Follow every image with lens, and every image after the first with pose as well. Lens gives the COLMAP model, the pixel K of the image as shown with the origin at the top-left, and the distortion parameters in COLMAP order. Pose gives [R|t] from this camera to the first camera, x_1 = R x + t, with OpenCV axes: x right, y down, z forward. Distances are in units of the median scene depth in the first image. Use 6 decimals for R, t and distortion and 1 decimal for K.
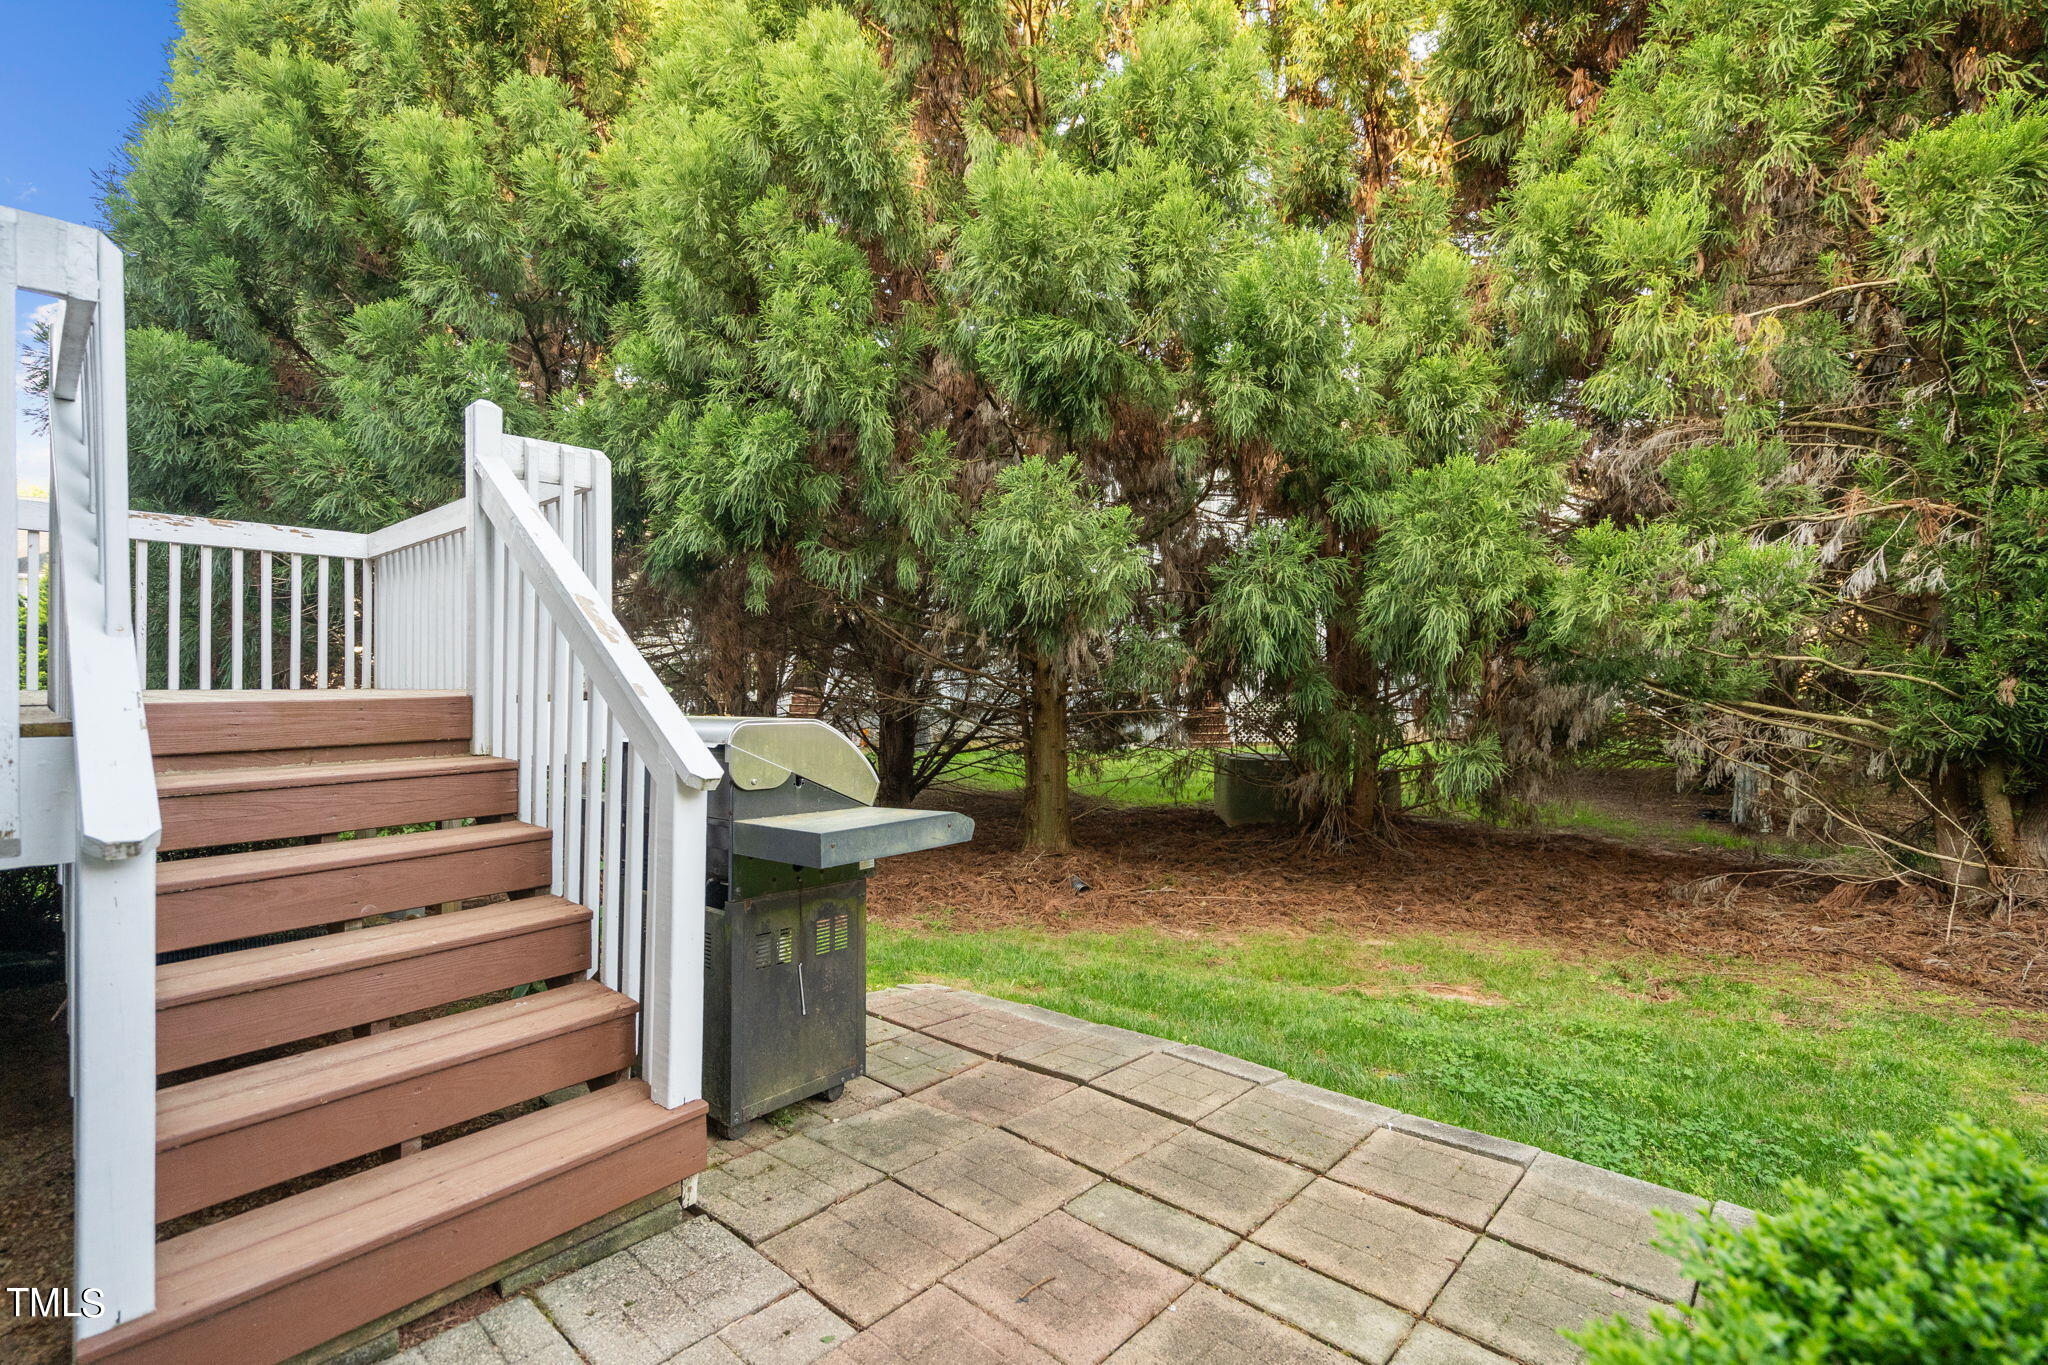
lens RADIAL K [[942.1, 0, 1023.0], [0, 942.1, 674.9], [0, 0, 1]] dist [0.001961, 0.000626]
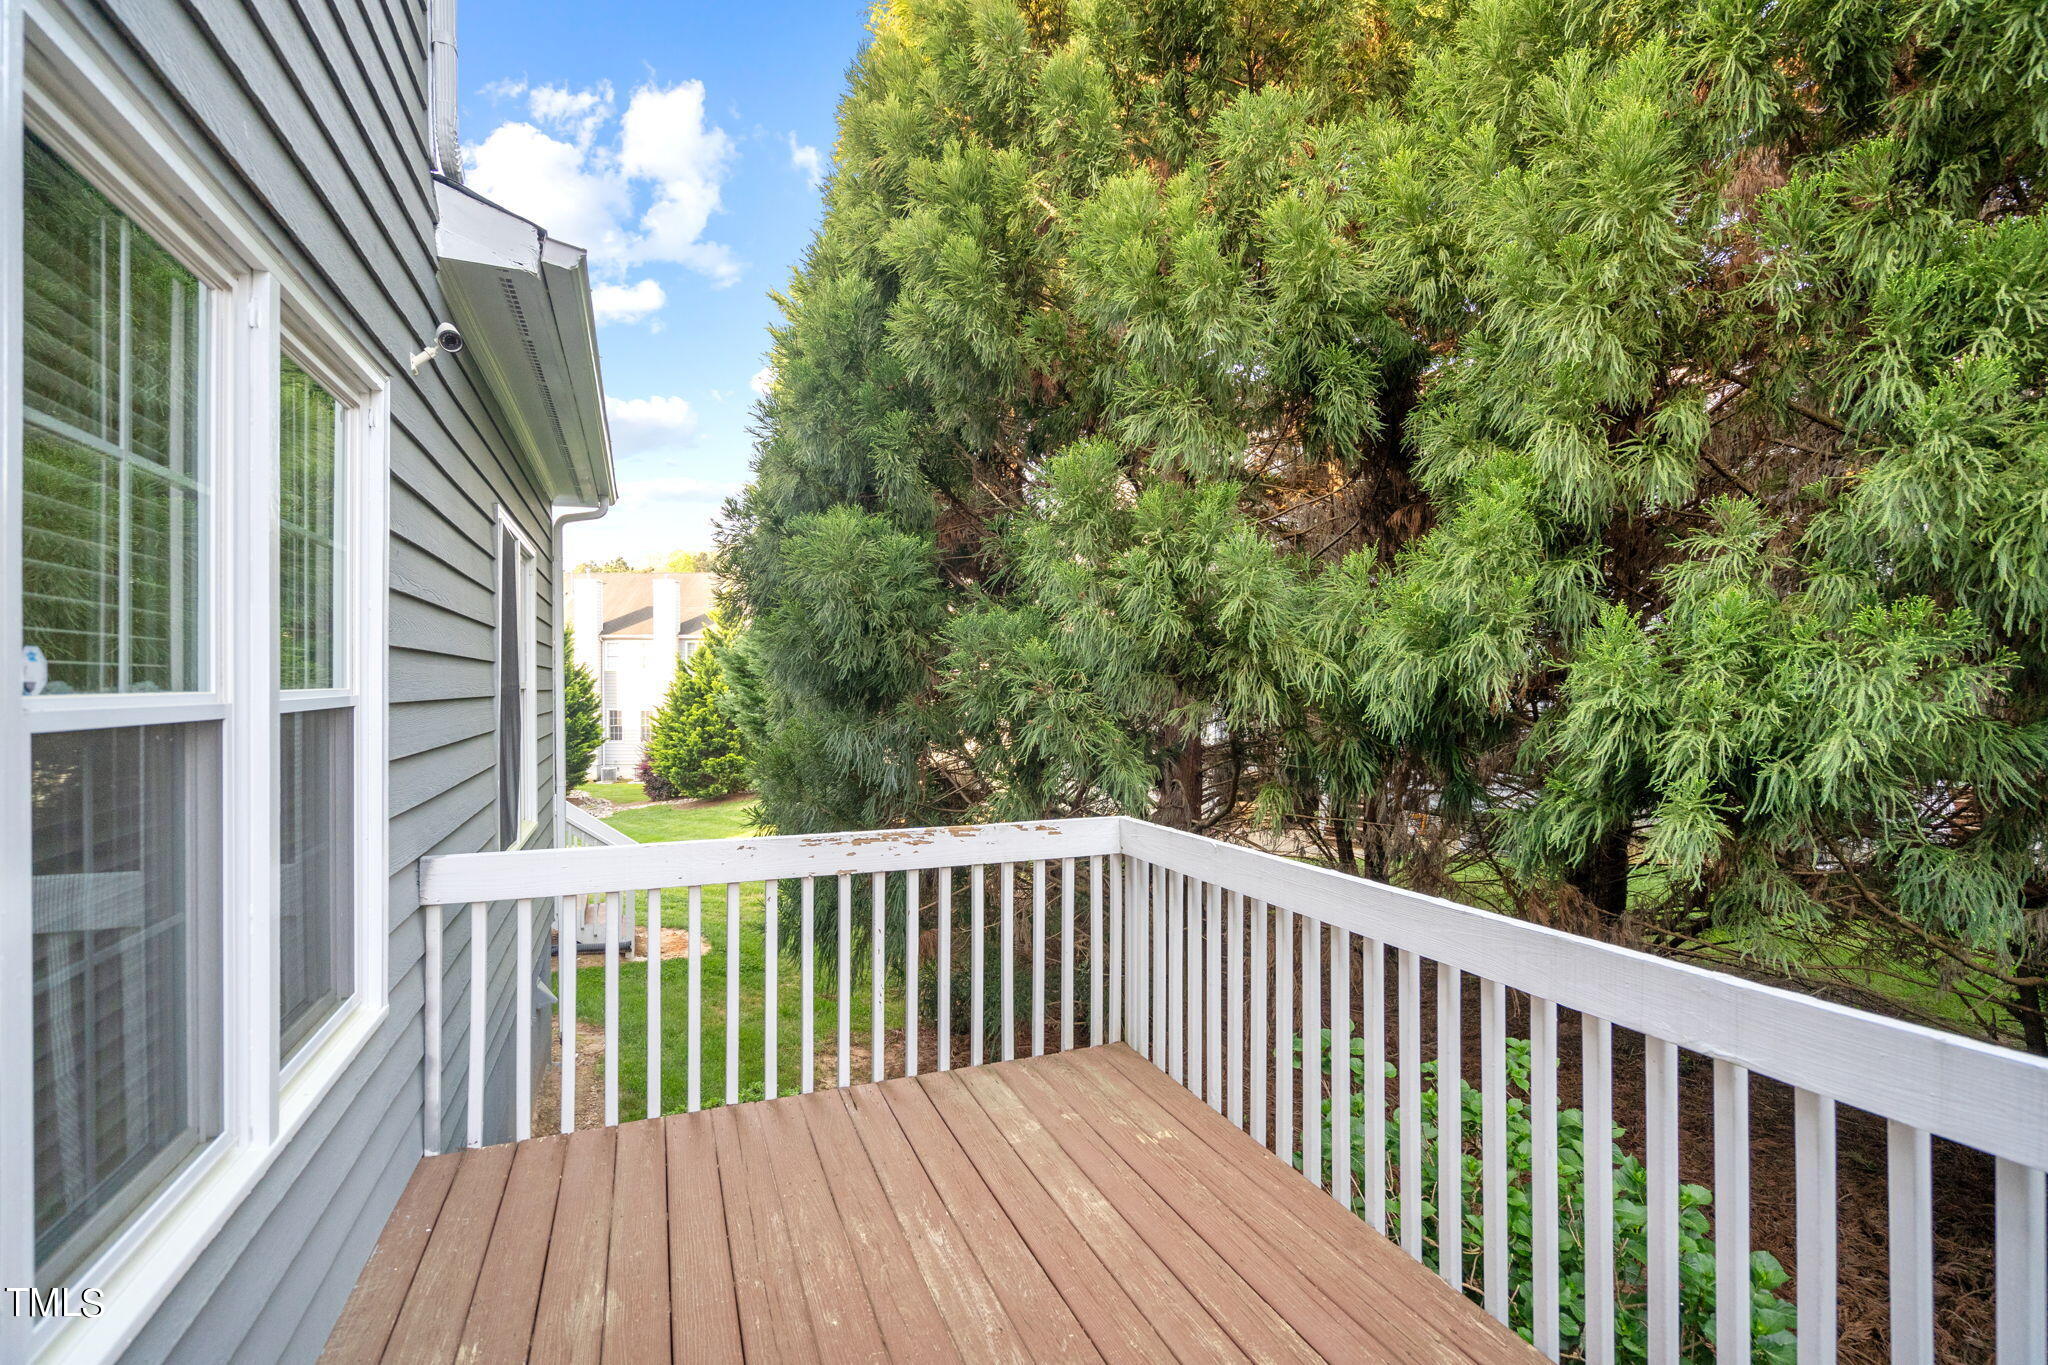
lens RADIAL K [[942.1, 0, 1019.7], [0, 942.1, 689.9], [0, 0, 1]] dist [0.001961, 0.000626]
pose [[0.886960, -0.002867, -0.461837, -0.371029], [0.007751, 0.999932, 0.008677, -0.206376], [0.461780, -0.011276, 0.886923, 0.307800]]
